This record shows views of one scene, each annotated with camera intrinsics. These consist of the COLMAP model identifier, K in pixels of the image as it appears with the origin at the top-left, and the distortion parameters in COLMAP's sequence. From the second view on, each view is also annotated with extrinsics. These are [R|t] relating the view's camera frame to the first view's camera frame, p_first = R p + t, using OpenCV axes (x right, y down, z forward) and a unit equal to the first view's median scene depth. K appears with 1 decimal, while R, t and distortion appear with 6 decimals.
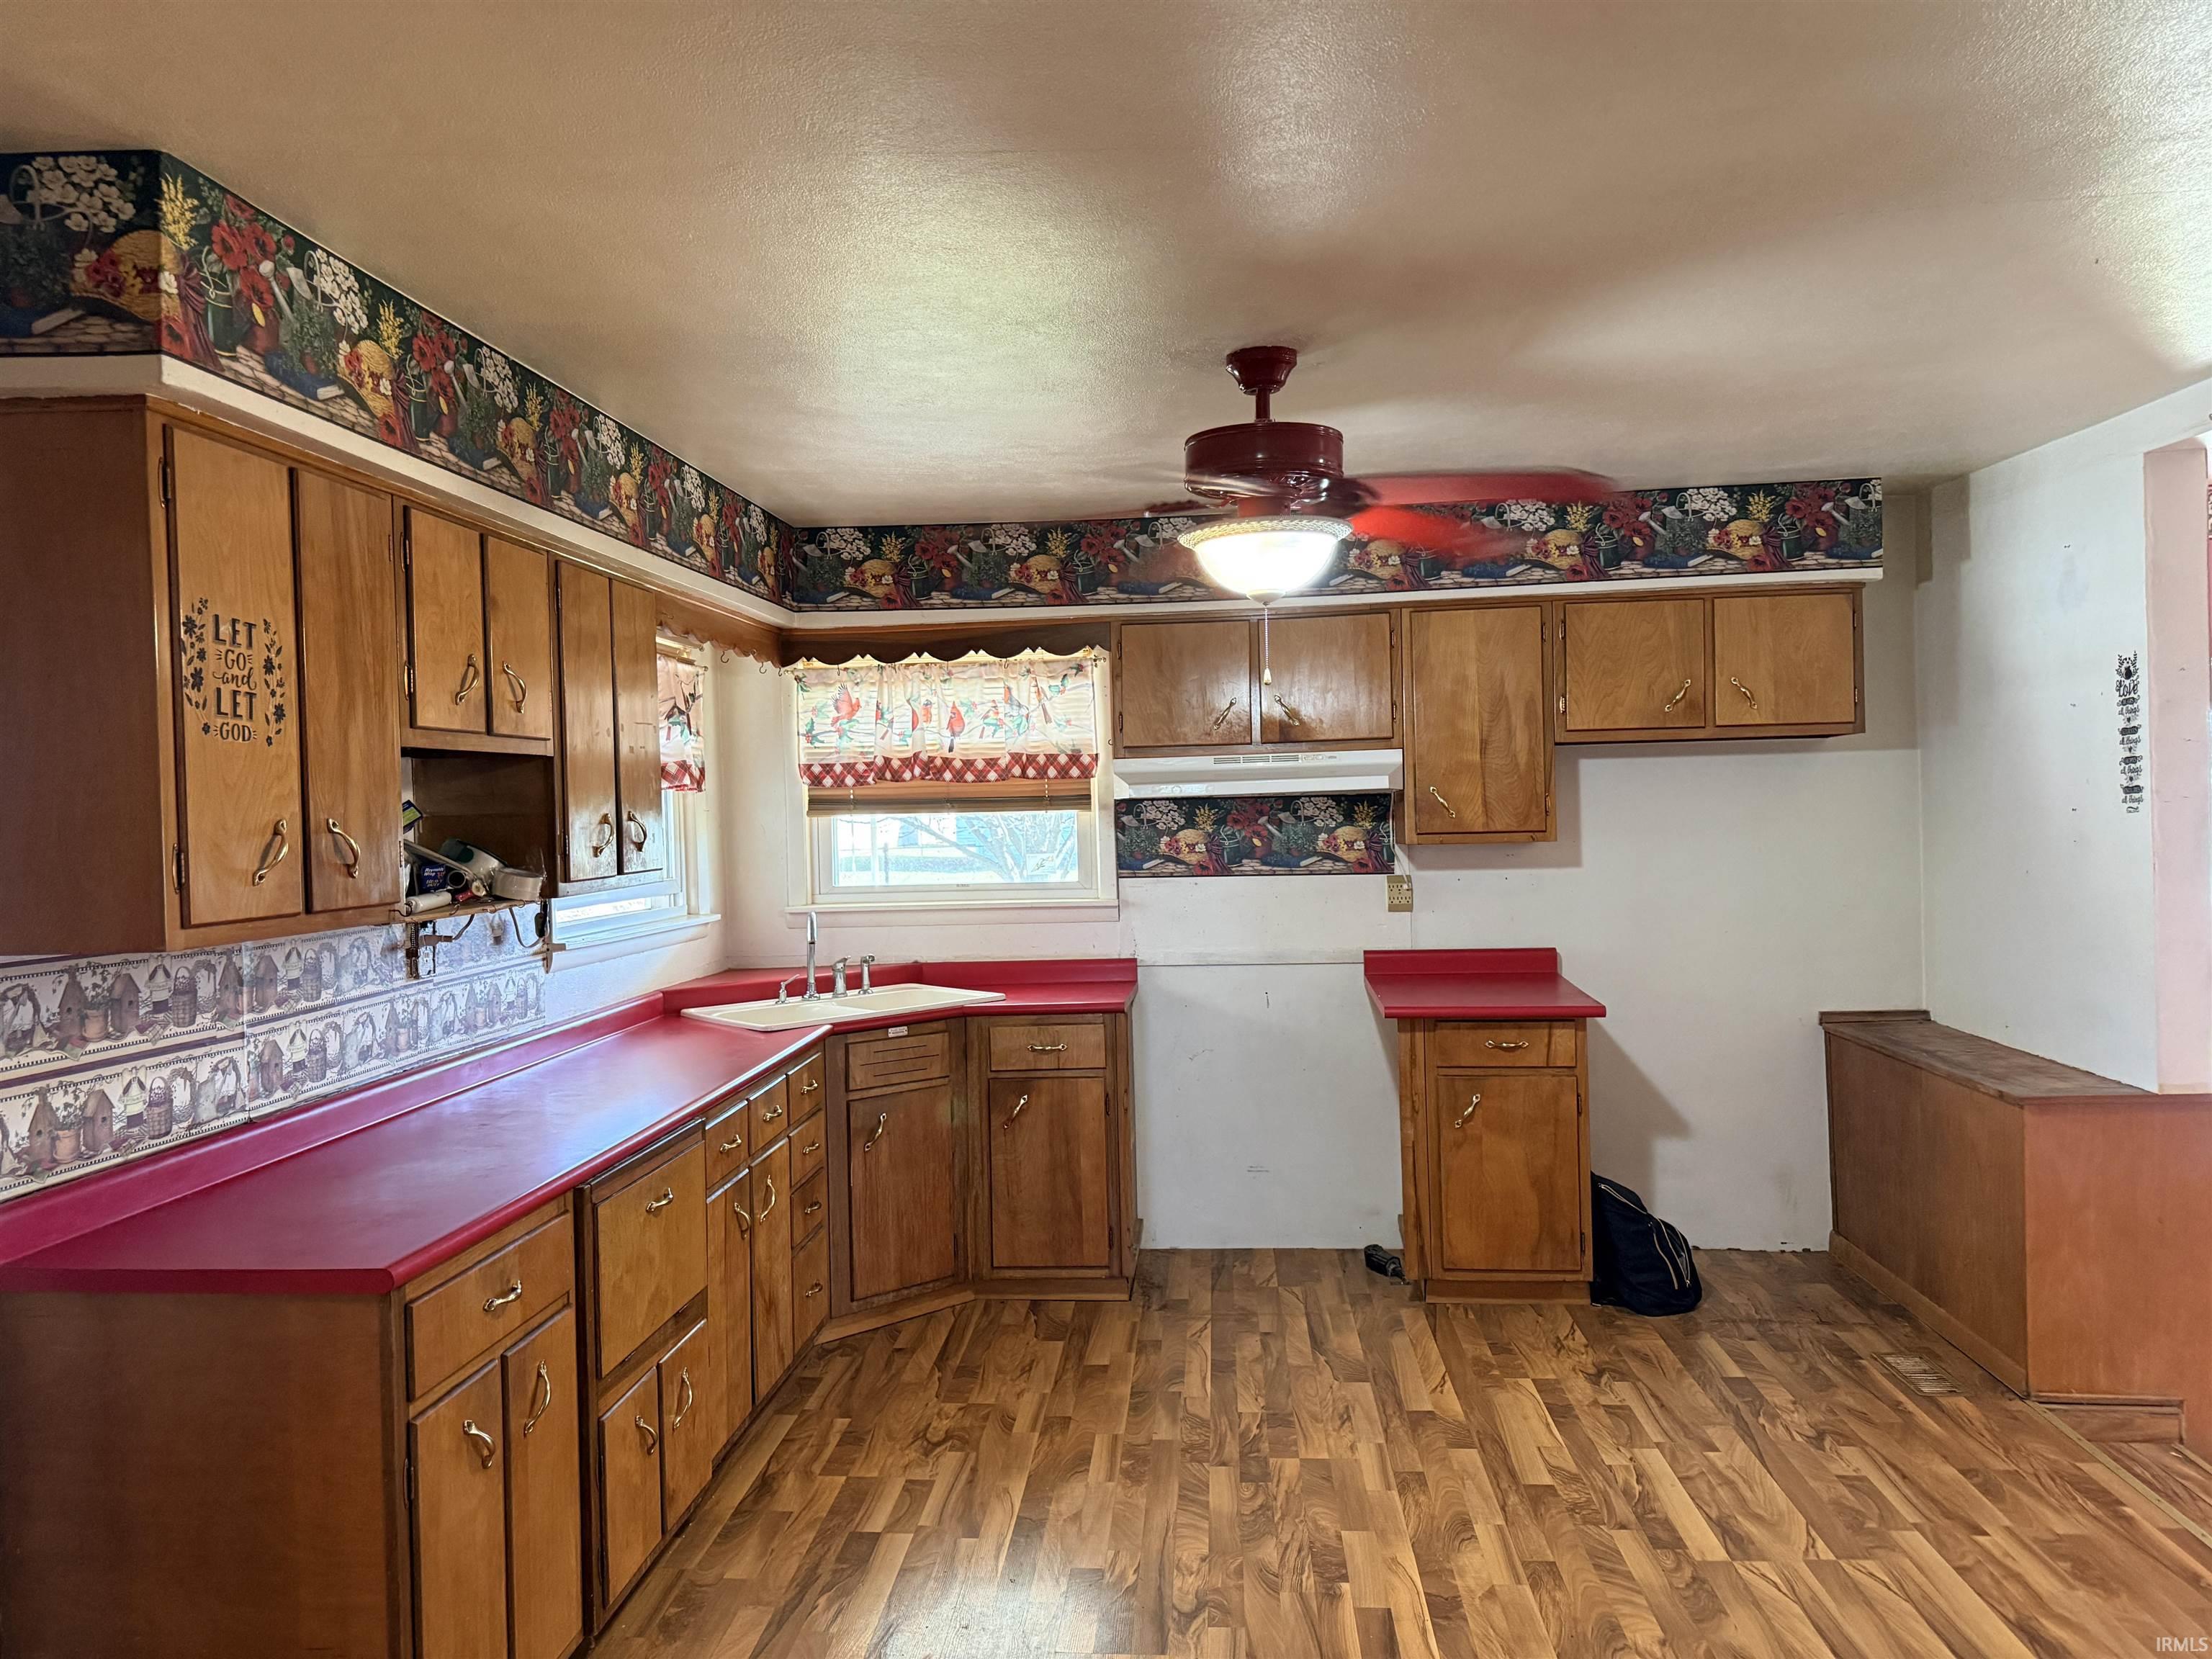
lens RADIAL K [[1550.9, 0, 1087.5], [0, 1550.9, 830.9], [0, 0, 1]] dist [0.034979, -0.046295]
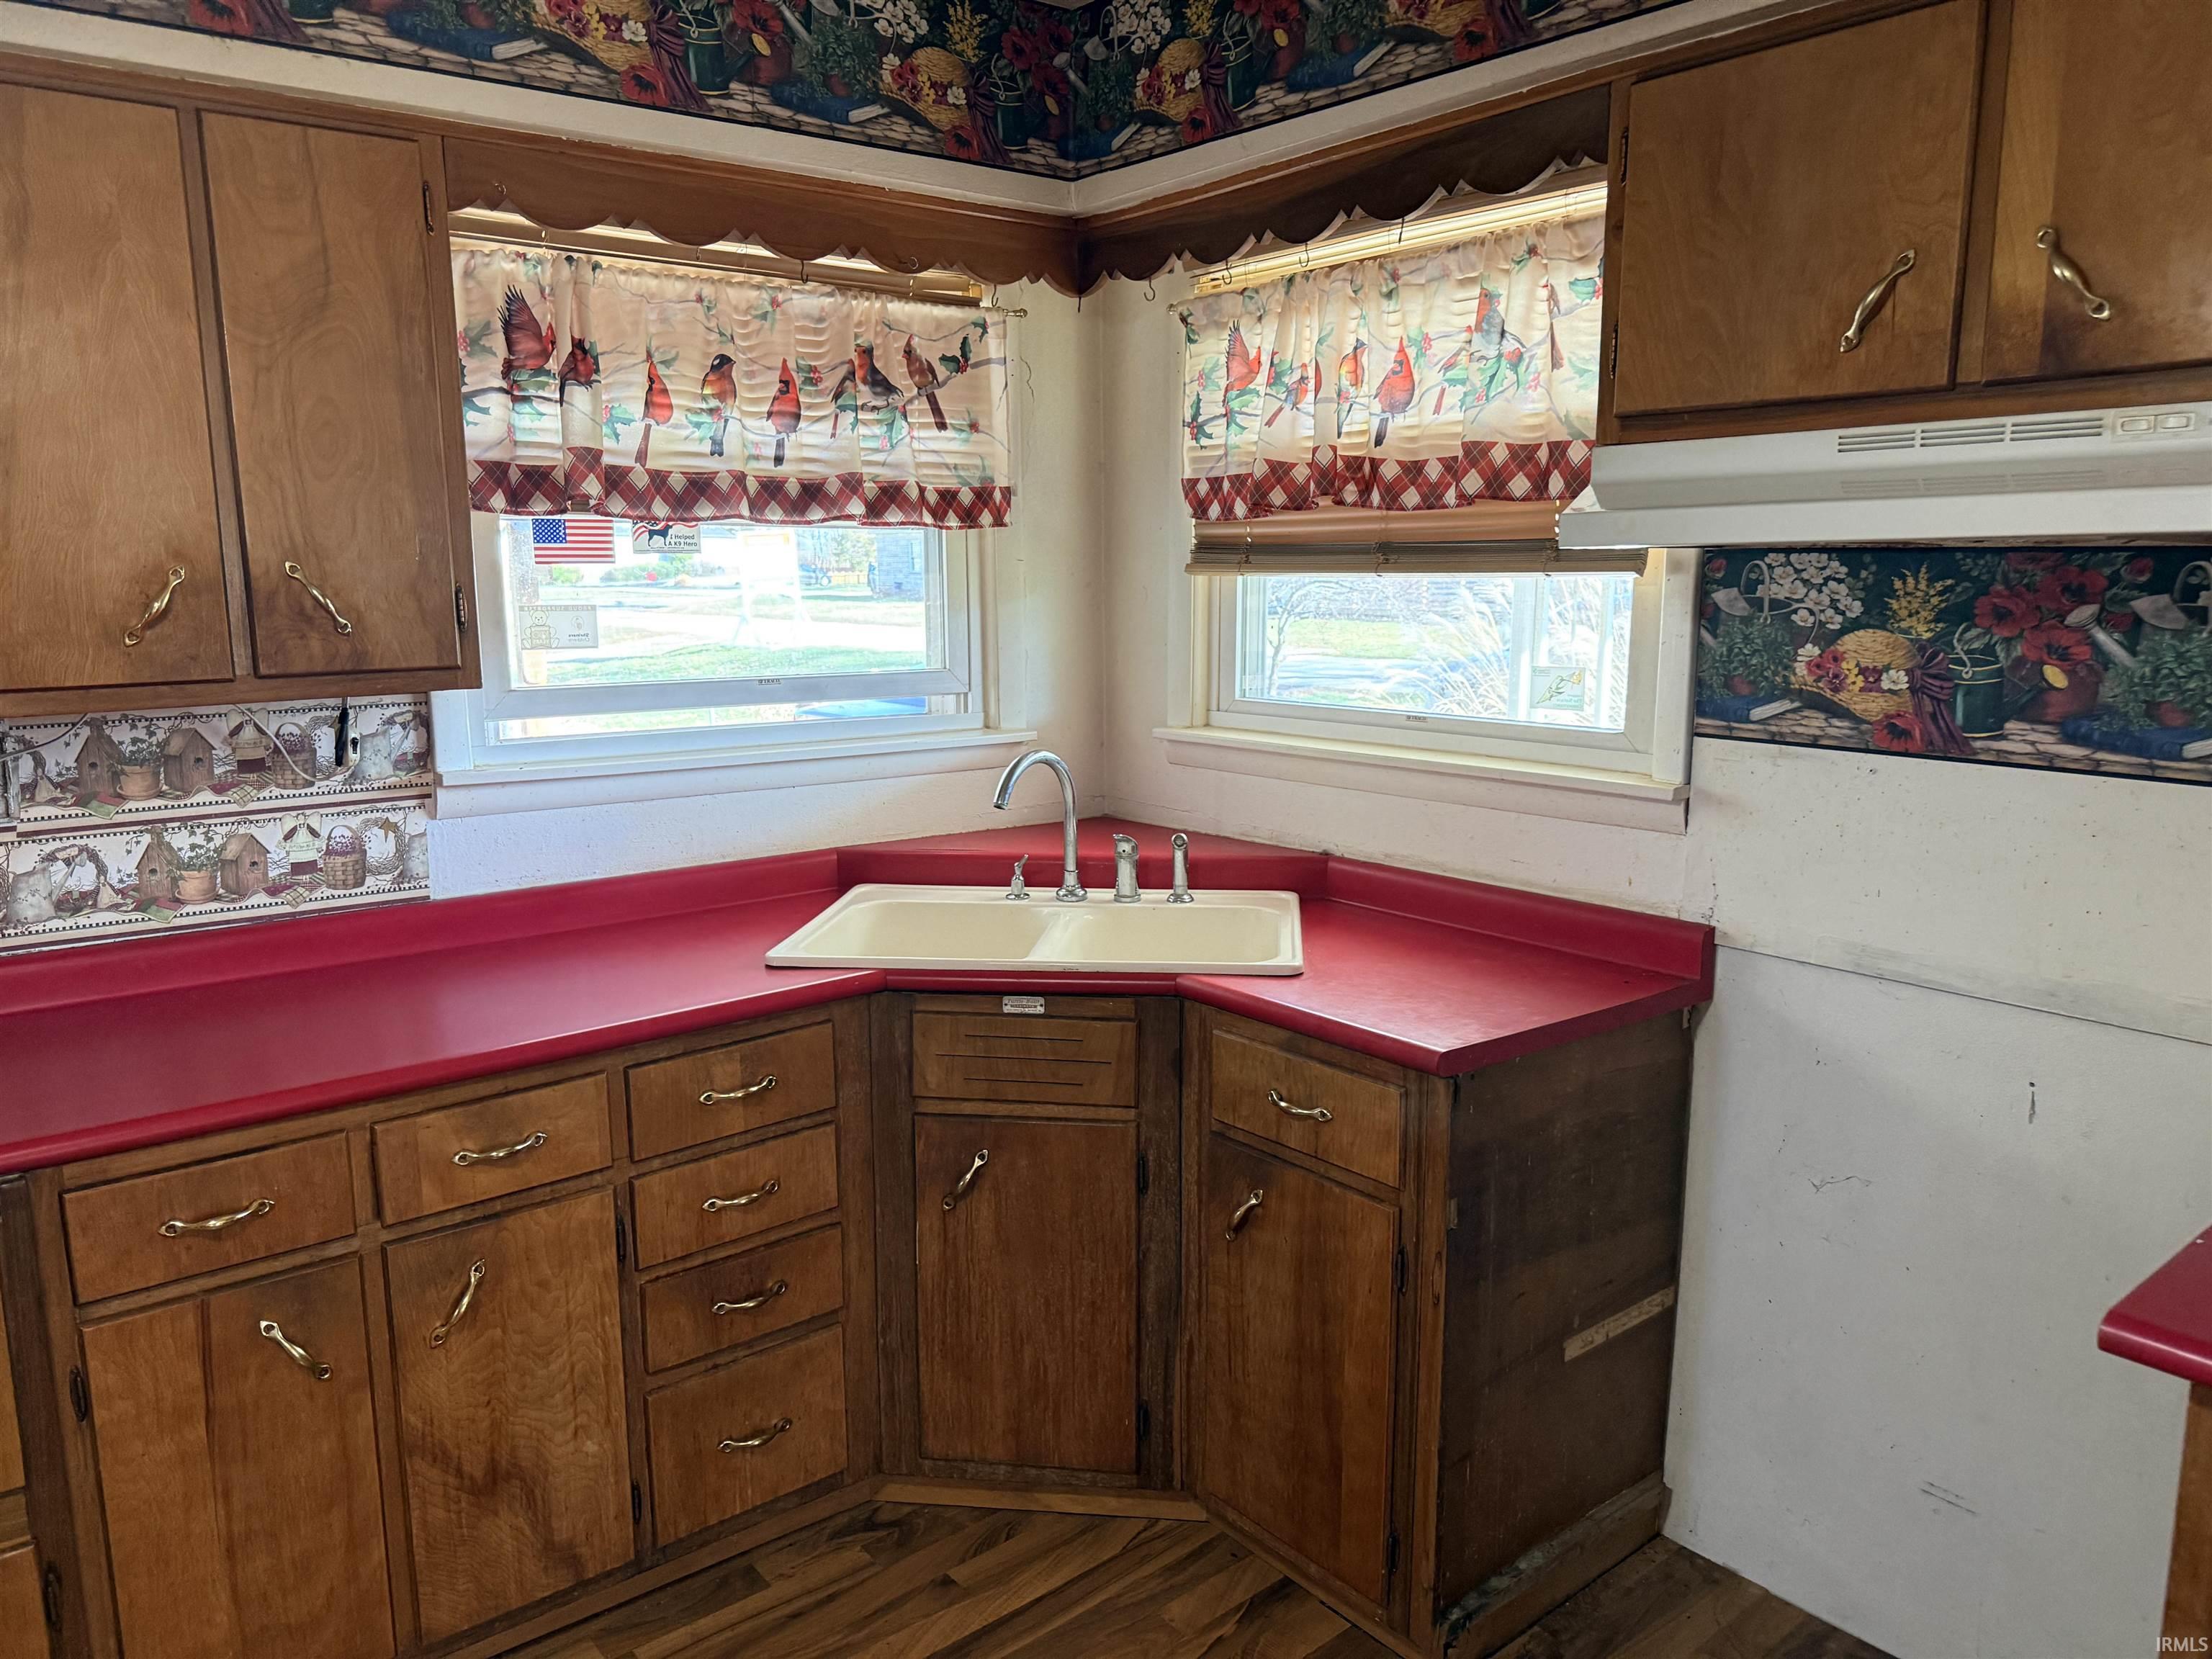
lens RADIAL K [[1550.9, 0, 1107.3], [0, 1550.9, 842.8], [0, 0, 1]] dist [0.034979, -0.046295]
pose [[0.681791, 0.150904, -0.715813, 0.223531], [-0.021821, 0.982252, 0.186290, -0.017332], [0.731221, -0.111391, 0.672984, 0.592490]]
